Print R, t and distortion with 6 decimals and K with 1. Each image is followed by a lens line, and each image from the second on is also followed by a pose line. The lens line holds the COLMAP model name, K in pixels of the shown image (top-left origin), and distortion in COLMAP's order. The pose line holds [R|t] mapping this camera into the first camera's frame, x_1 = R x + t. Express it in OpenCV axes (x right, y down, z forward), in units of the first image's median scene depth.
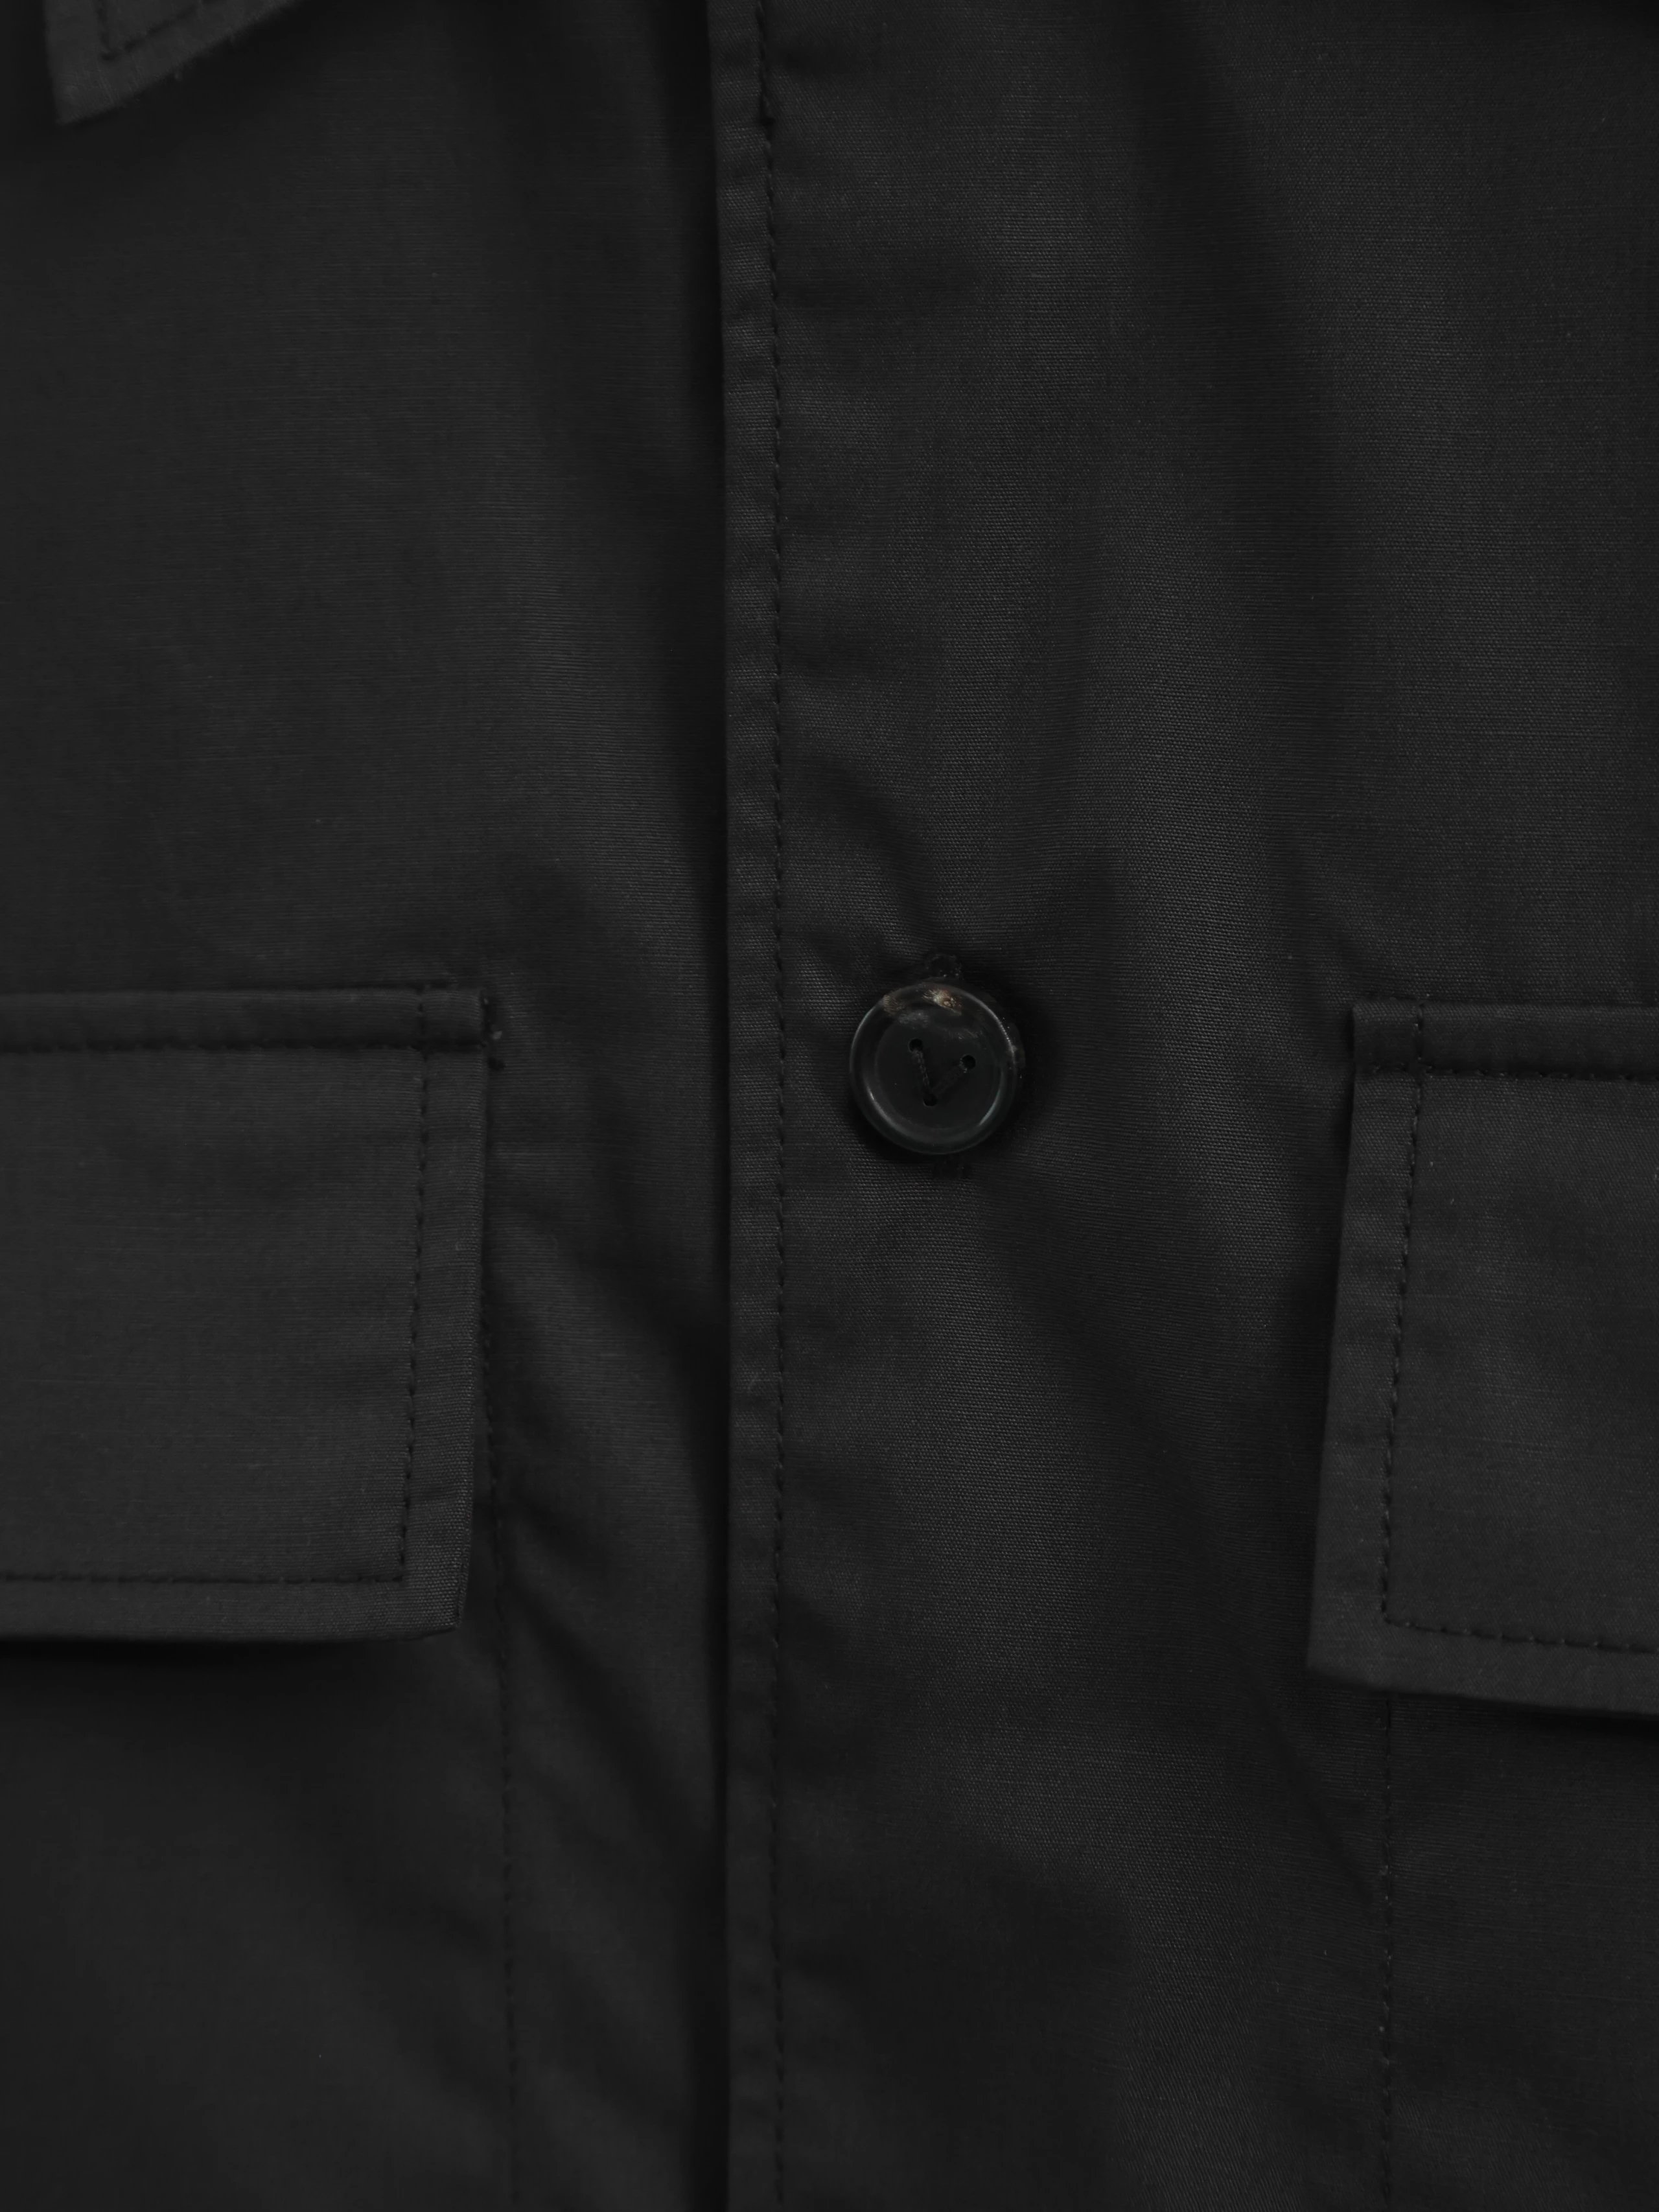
lens RADIAL K [[6604.8, 0, 722.6], [0, 6604.8, 1098.7], [0, 0, 1]] dist [0.448175, 0.000000]
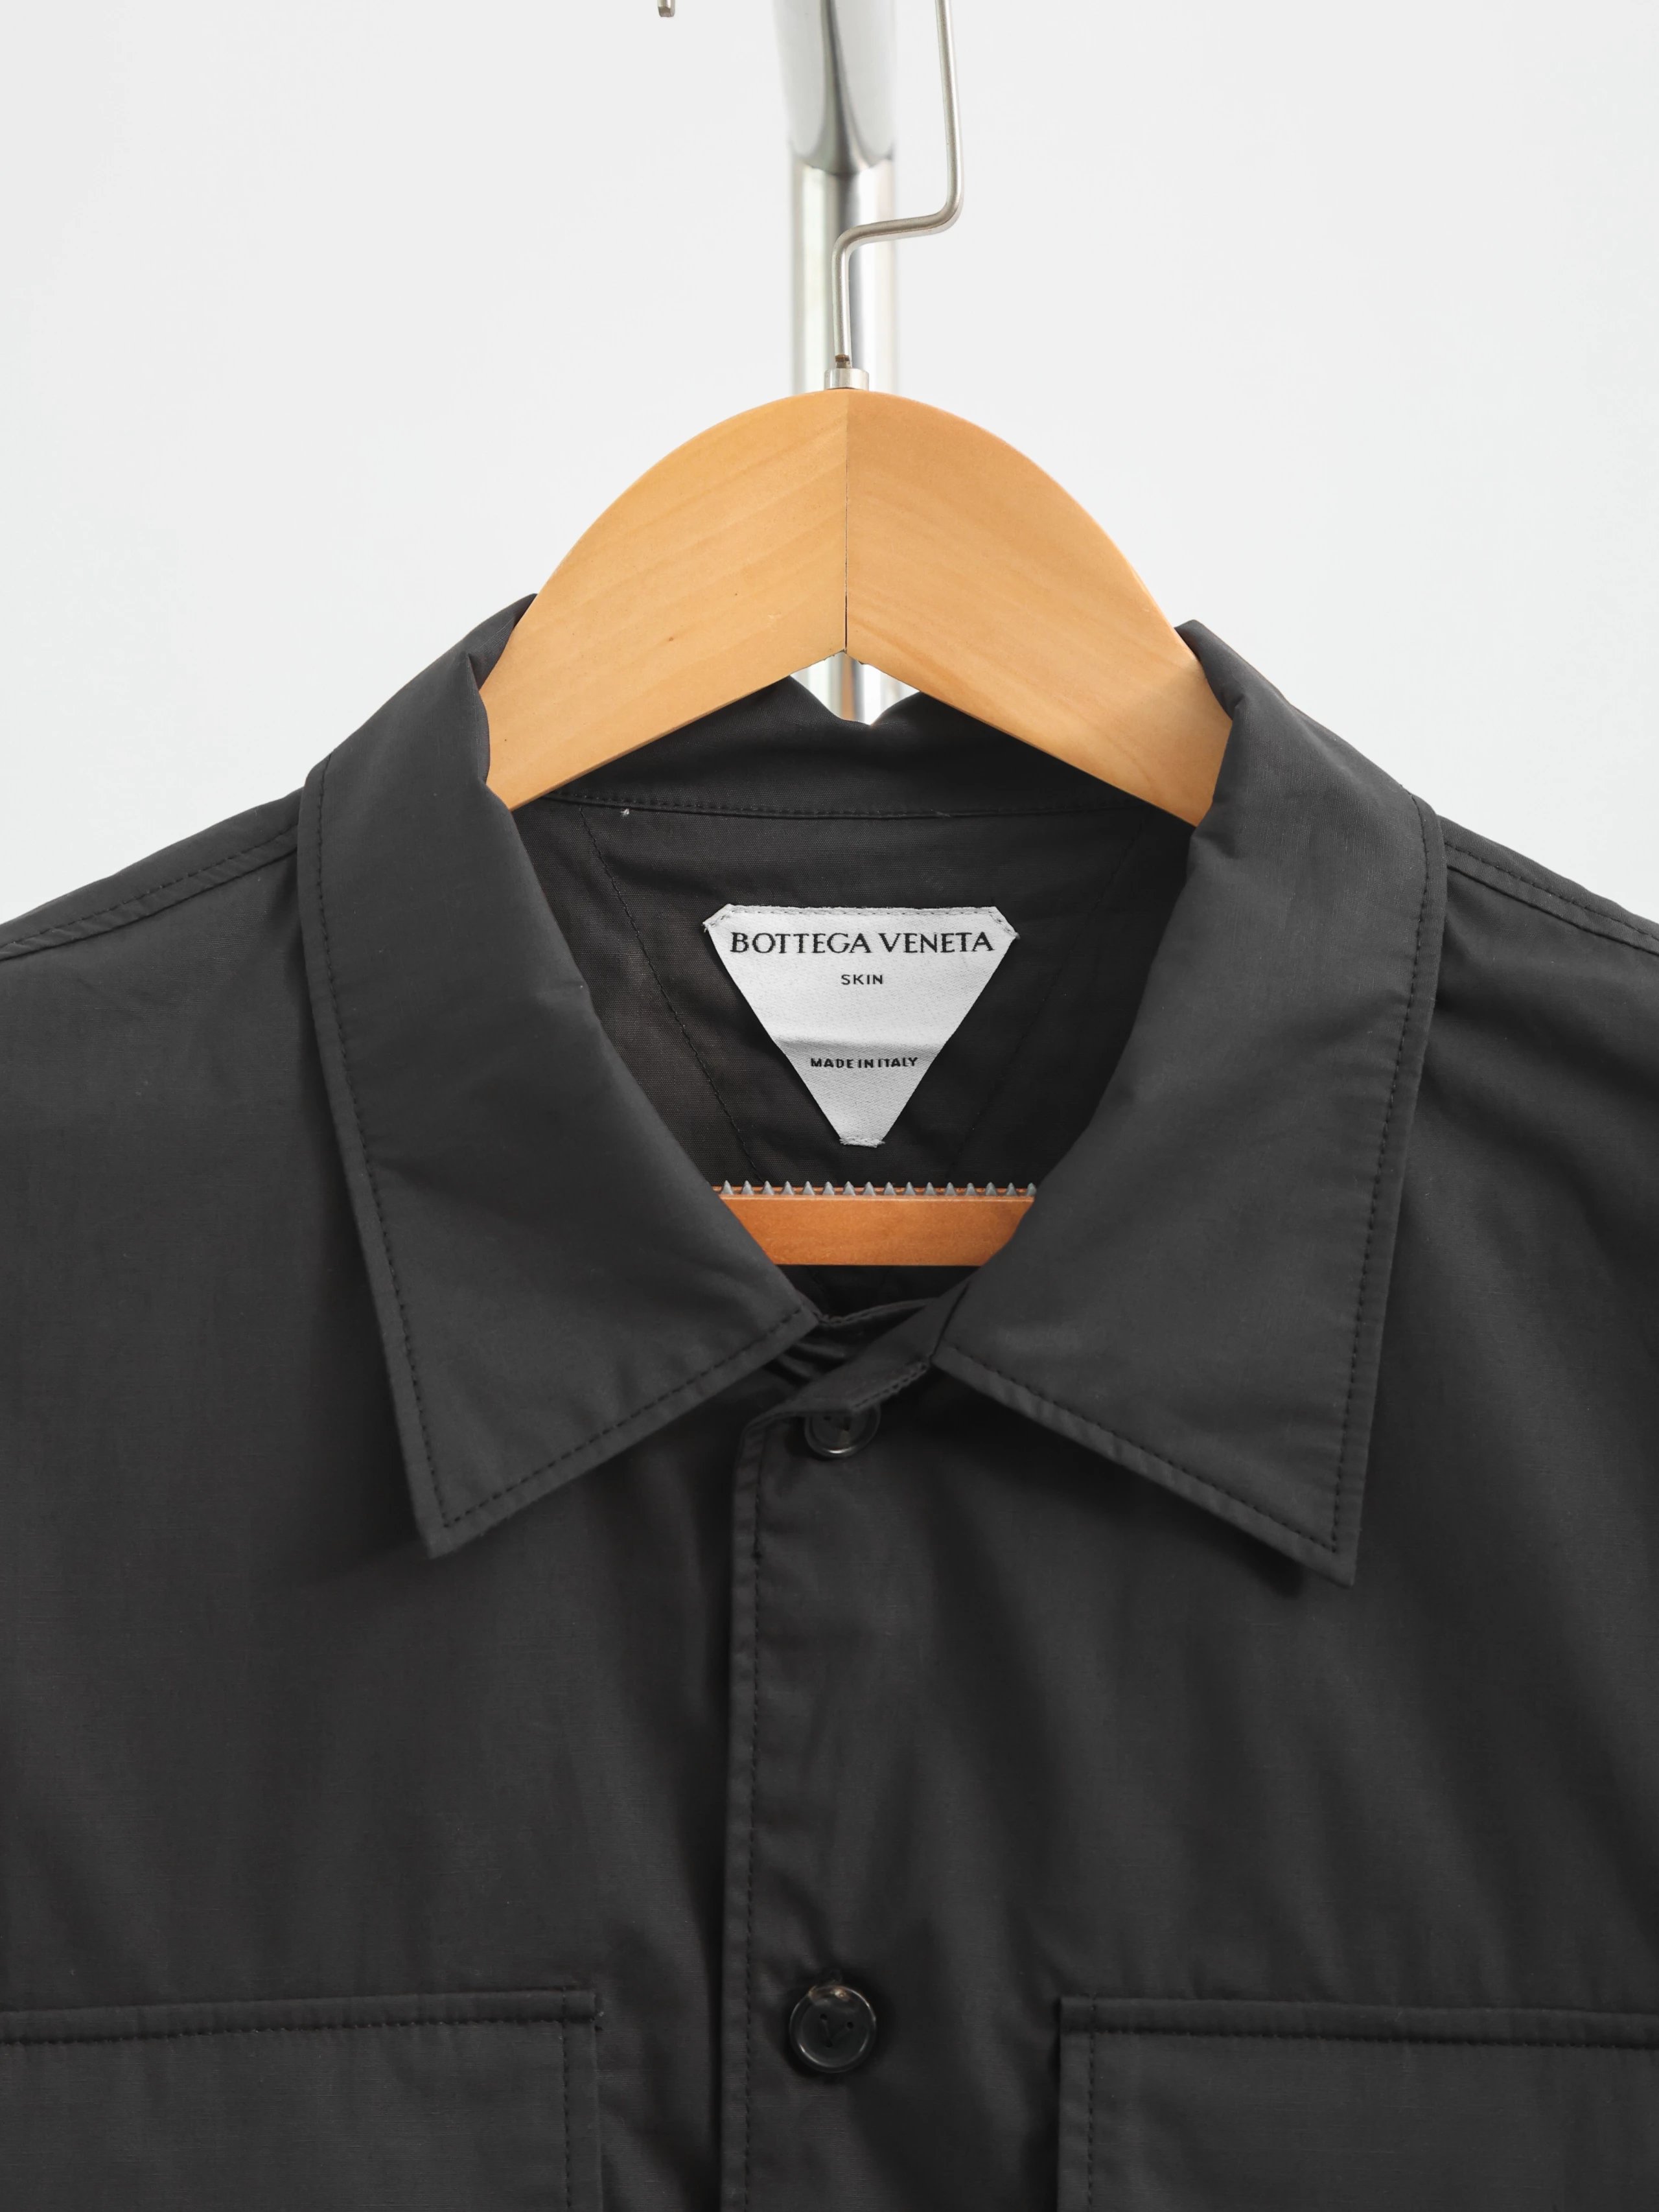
lens RADIAL K [[6604.8, 0, 836.8], [0, 6604.8, 1067.3], [0, 0, 1]] dist [0.448175, 0.000000]
pose [[0.939356, 0.028974, 0.341719, -0.659890], [0.007559, 0.994433, -0.105096, -0.081268], [-0.342861, 0.101306, 0.933908, -0.905012]]
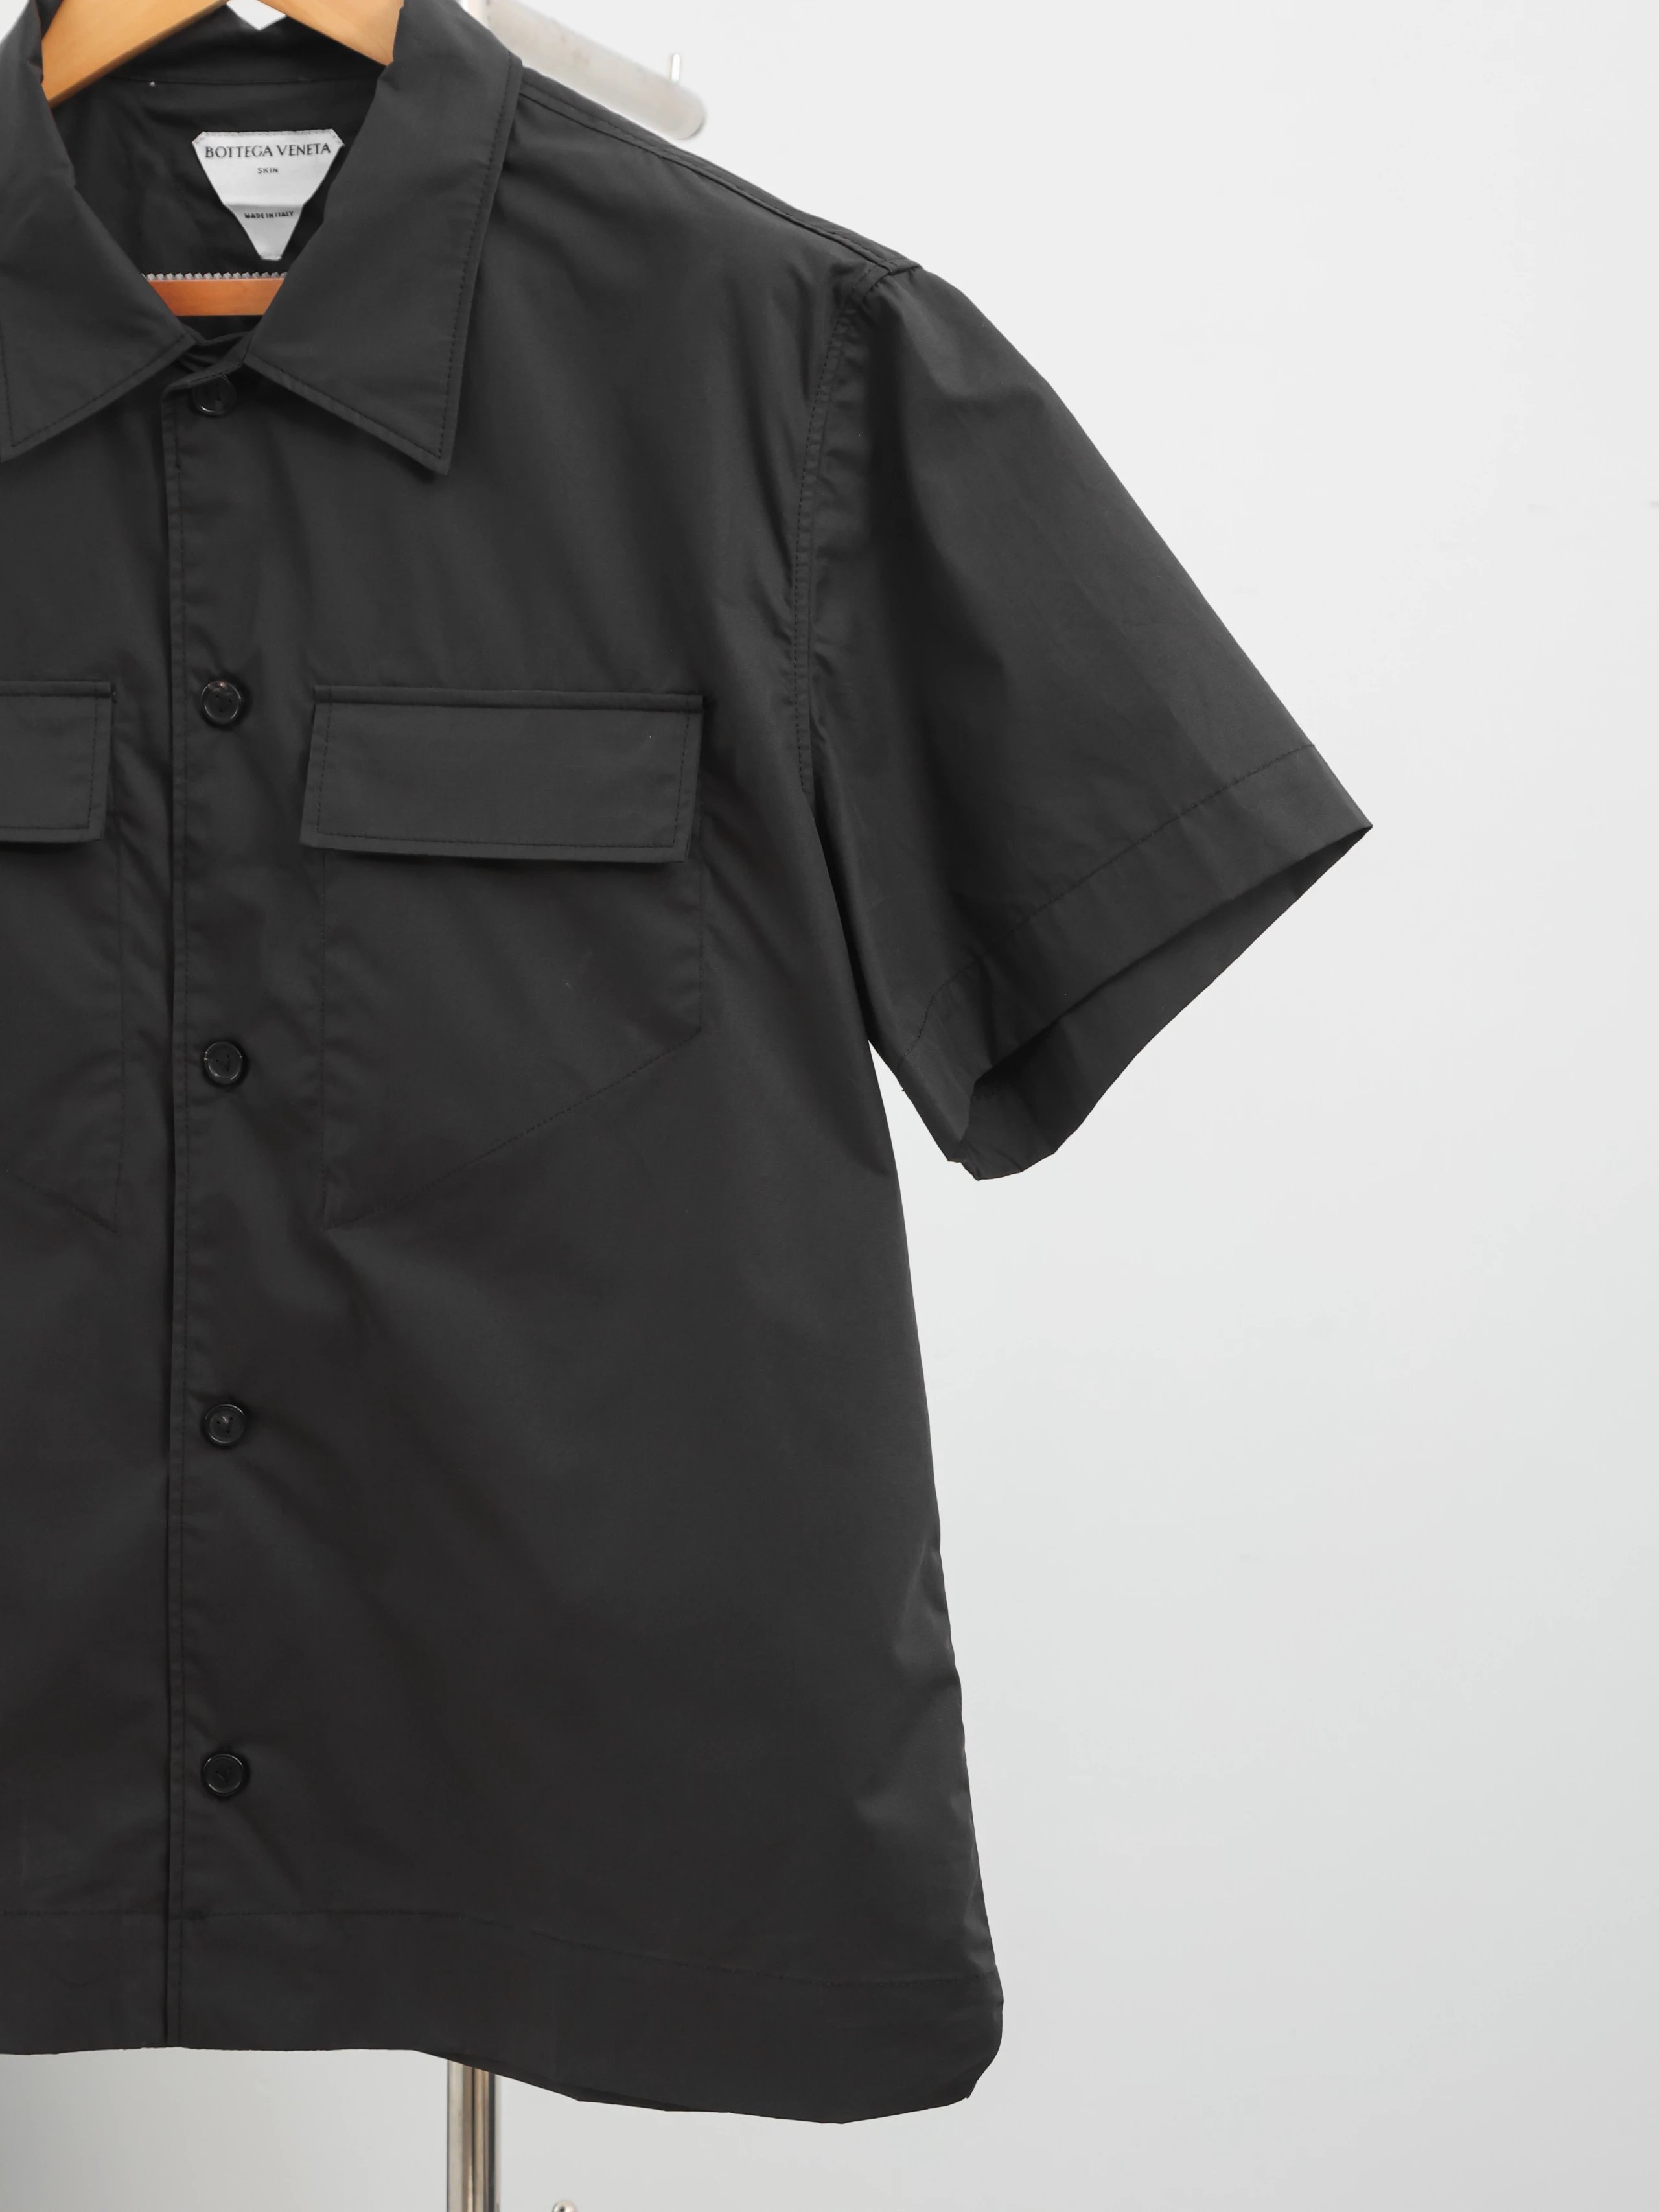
lens RADIAL K [[3945.5, 0, 799.8], [0, 3945.5, 1142.6], [0, 0, 1]] dist [0.182552, 0.000000]
pose [[0.999132, 0.011581, 0.040023, 0.289538], [-0.013490, 0.998768, 0.047745, 0.142386], [-0.039421, -0.048243, 0.998057, -1.438026]]
